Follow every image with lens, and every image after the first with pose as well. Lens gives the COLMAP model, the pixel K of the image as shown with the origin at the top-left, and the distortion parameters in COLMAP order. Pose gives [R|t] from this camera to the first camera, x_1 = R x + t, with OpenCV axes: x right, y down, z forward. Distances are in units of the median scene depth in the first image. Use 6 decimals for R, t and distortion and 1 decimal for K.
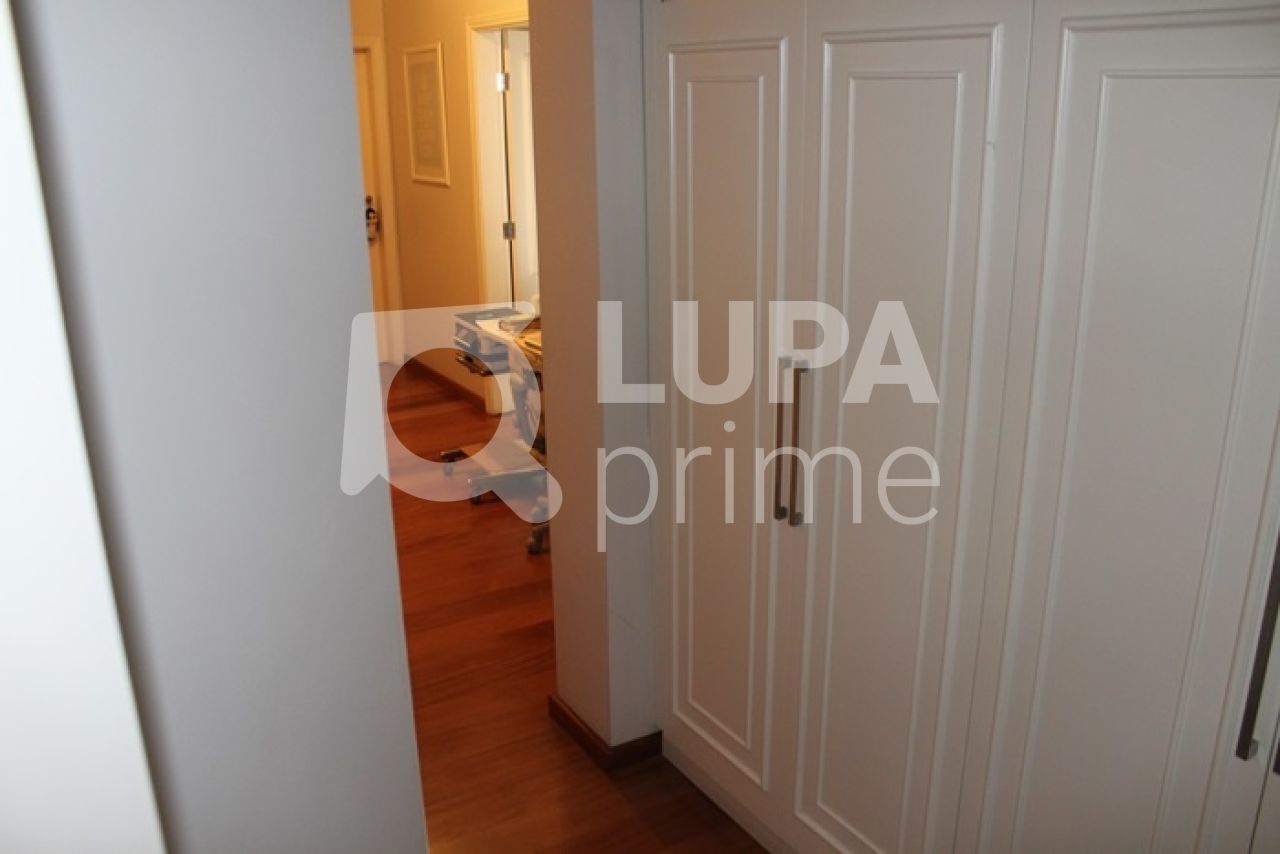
lens RADIAL K [[1068.3, 0, 640.0], [0, 1068.3, 427.0], [0, 0, 1]] dist [-0.169324, 0.156947]
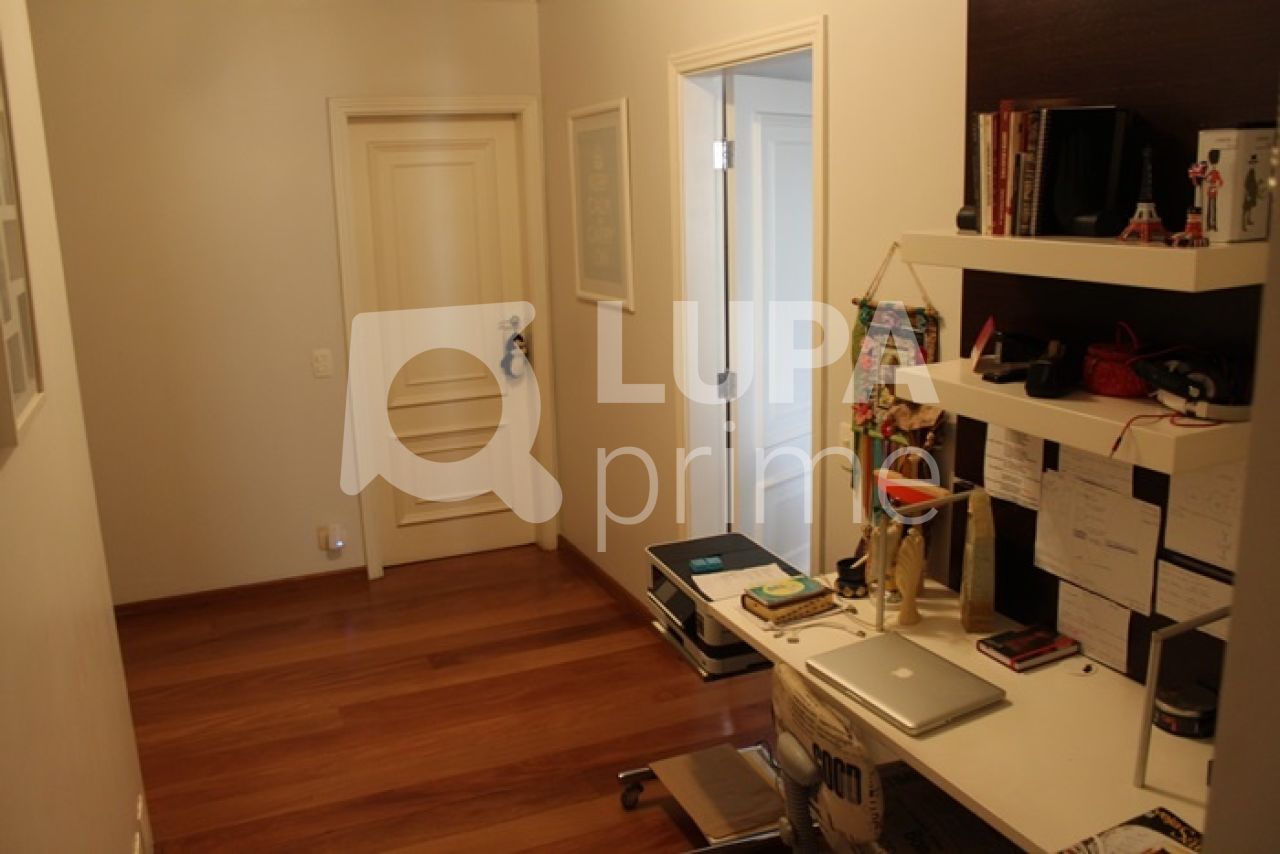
lens RADIAL K [[1068.3, 0, 640.0], [0, 1068.3, 427.0], [0, 0, 1]] dist [-0.169324, 0.156947]
pose [[0.990455, 0.017943, -0.136662, -0.090219], [-0.028575, 0.996680, -0.076240, -0.113693], [0.134841, 0.079417, 0.987680, 0.370614]]
